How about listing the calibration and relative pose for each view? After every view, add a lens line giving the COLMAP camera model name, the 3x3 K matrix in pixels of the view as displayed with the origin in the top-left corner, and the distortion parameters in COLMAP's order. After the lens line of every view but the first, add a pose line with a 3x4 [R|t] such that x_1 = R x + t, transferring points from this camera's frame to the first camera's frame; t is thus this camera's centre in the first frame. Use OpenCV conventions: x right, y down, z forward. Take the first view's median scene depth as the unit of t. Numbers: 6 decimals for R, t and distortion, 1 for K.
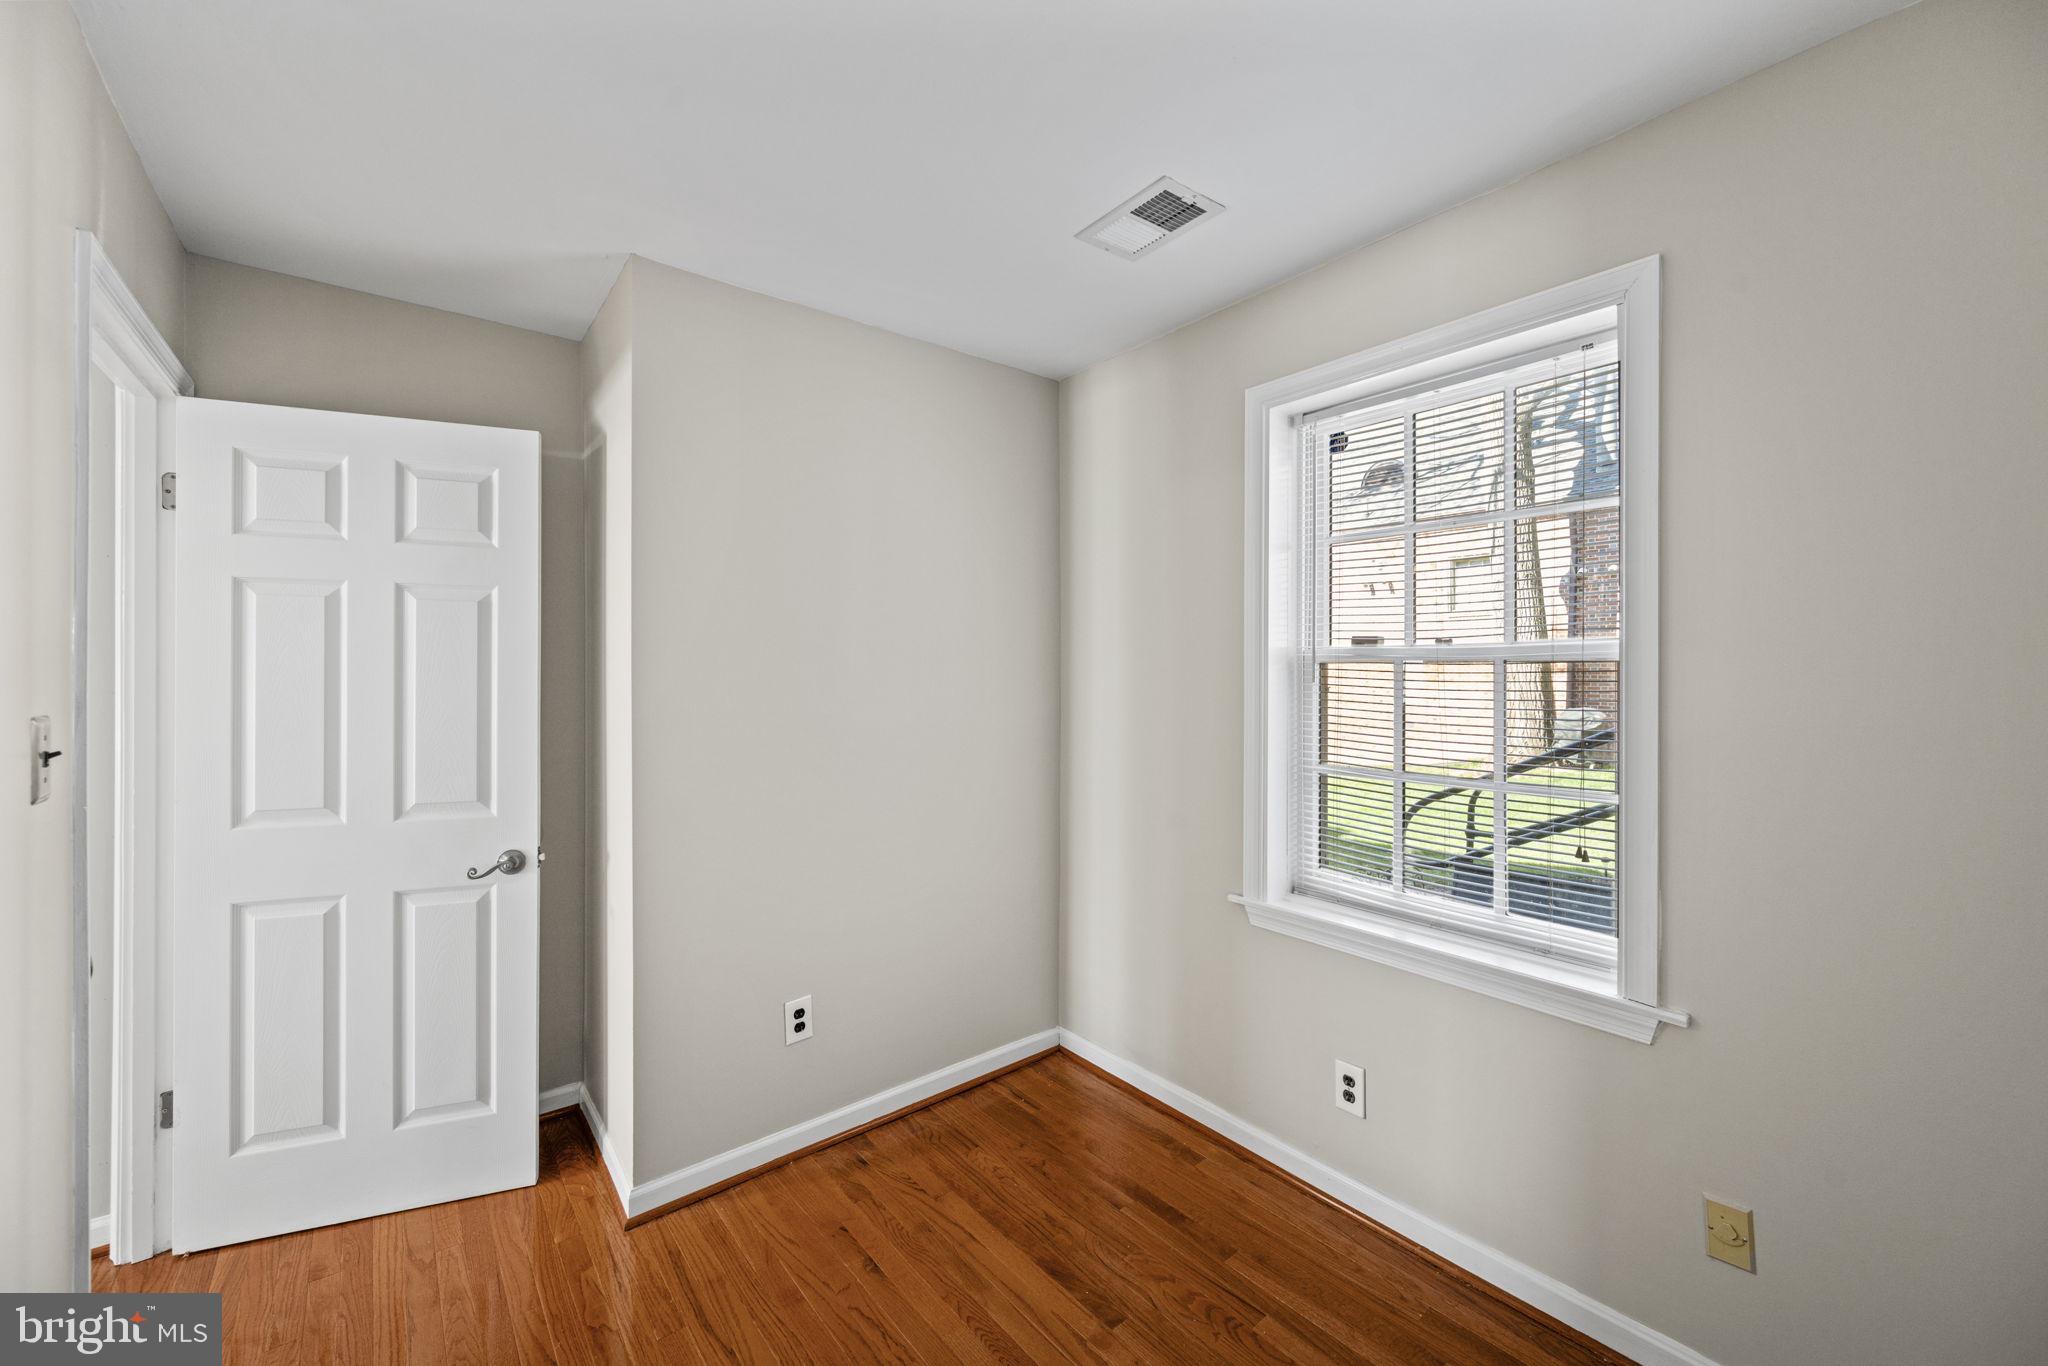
lens RADIAL K [[797.4, 0, 1020.2], [0, 797.4, 675.7], [0, 0, 1]] dist [-0.000198, -0.000063]
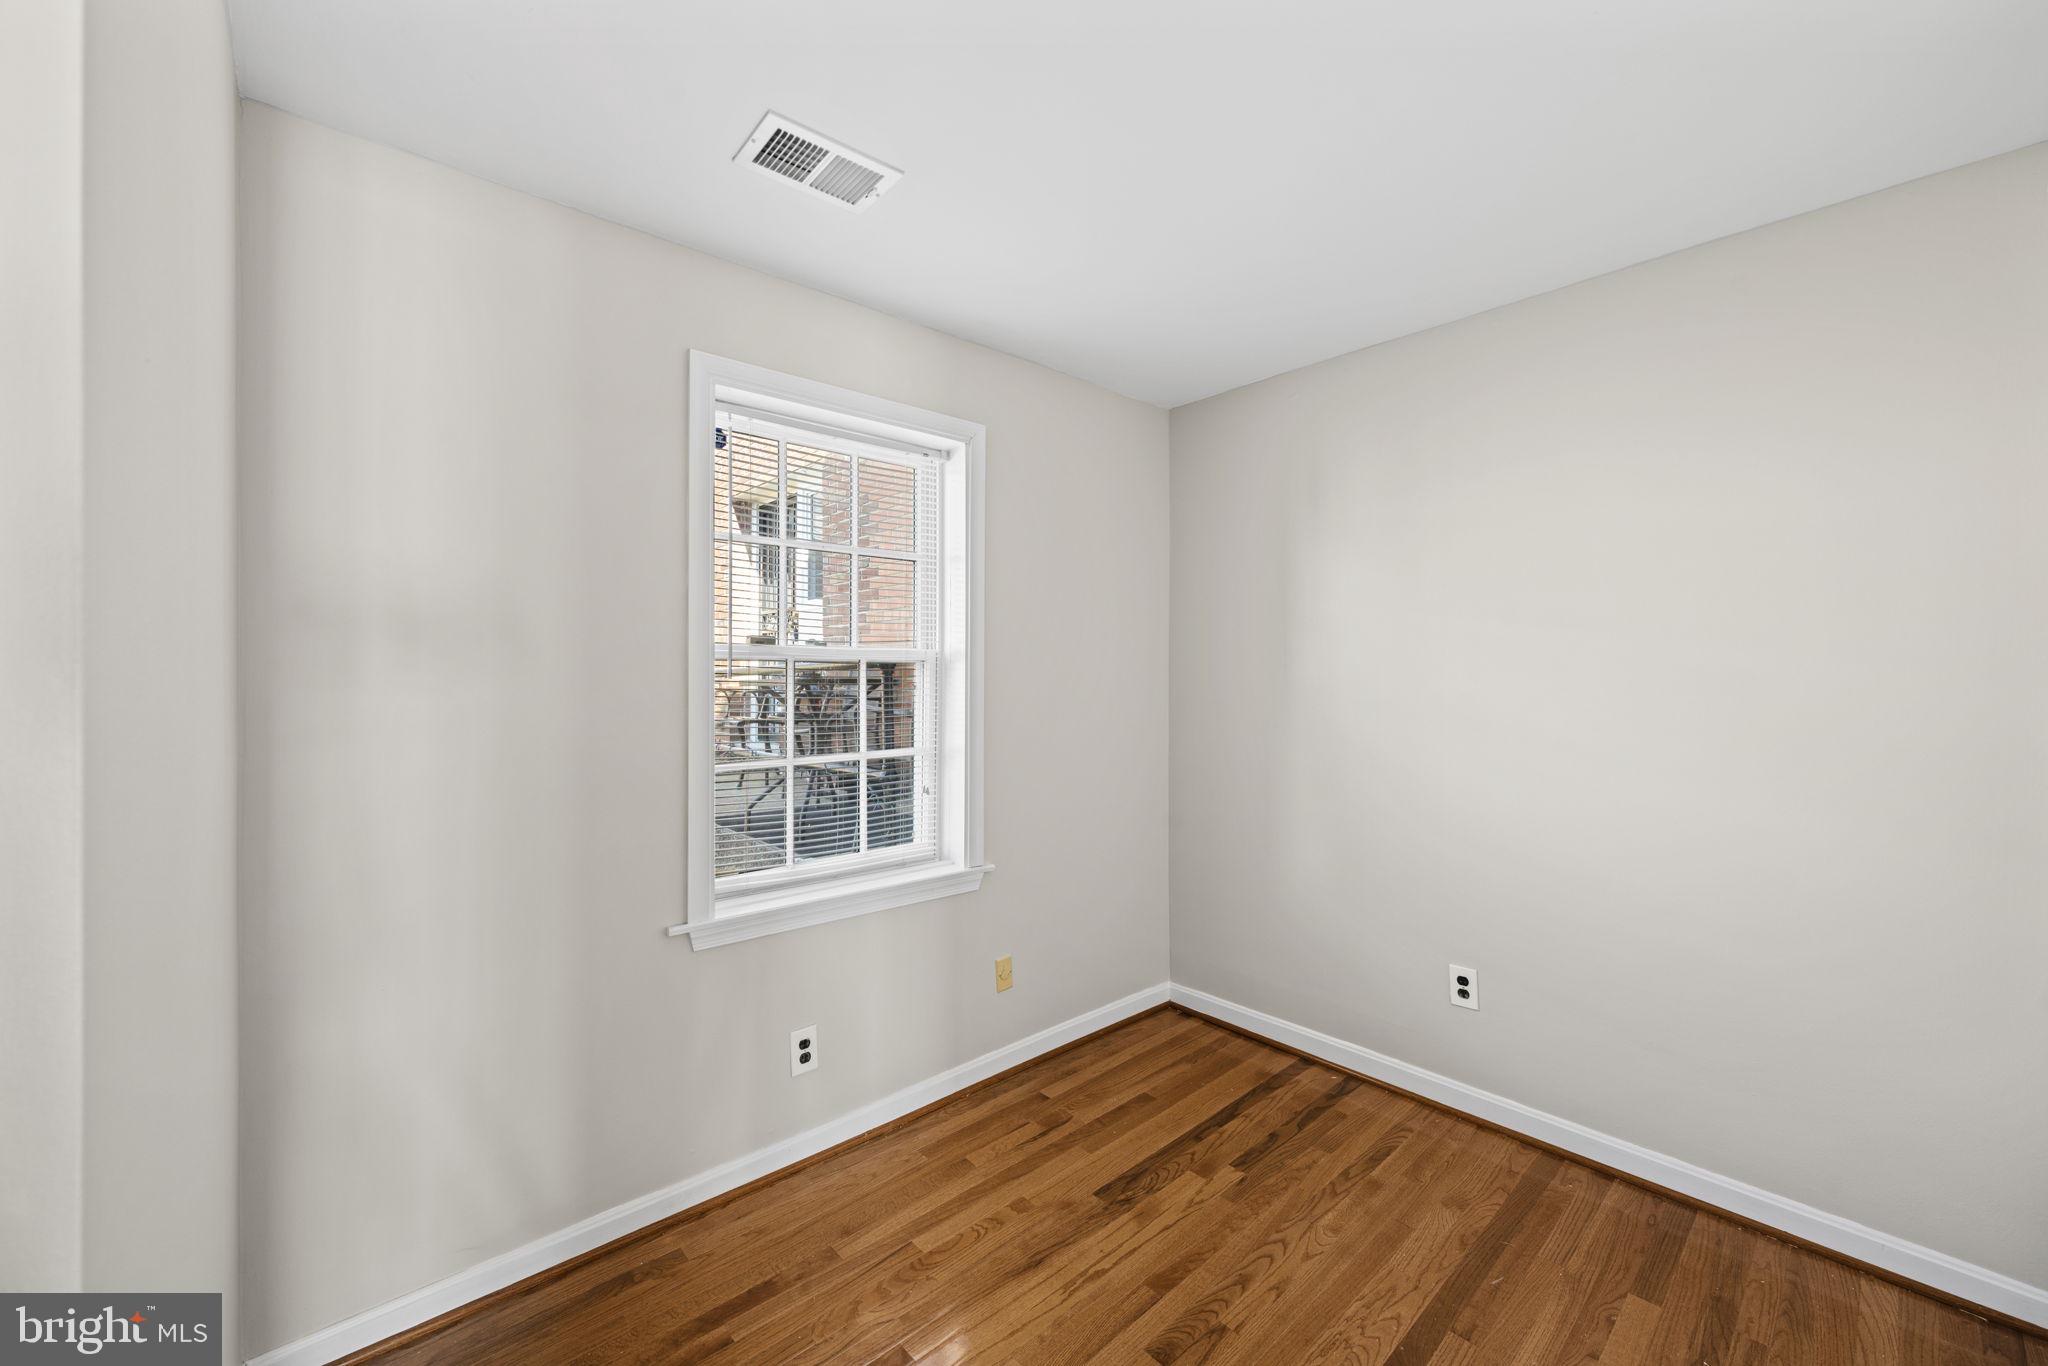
lens RADIAL K [[797.4, 0, 1020.2], [0, 797.4, 675.7], [0, 0, 1]] dist [-0.000198, -0.000063]
pose [[-0.047479, 0.000216, 0.998872, -0.972209], [0.006660, 0.999978, 0.000101, 0.010471], [-0.998850, 0.006658, -0.047479, 1.064477]]
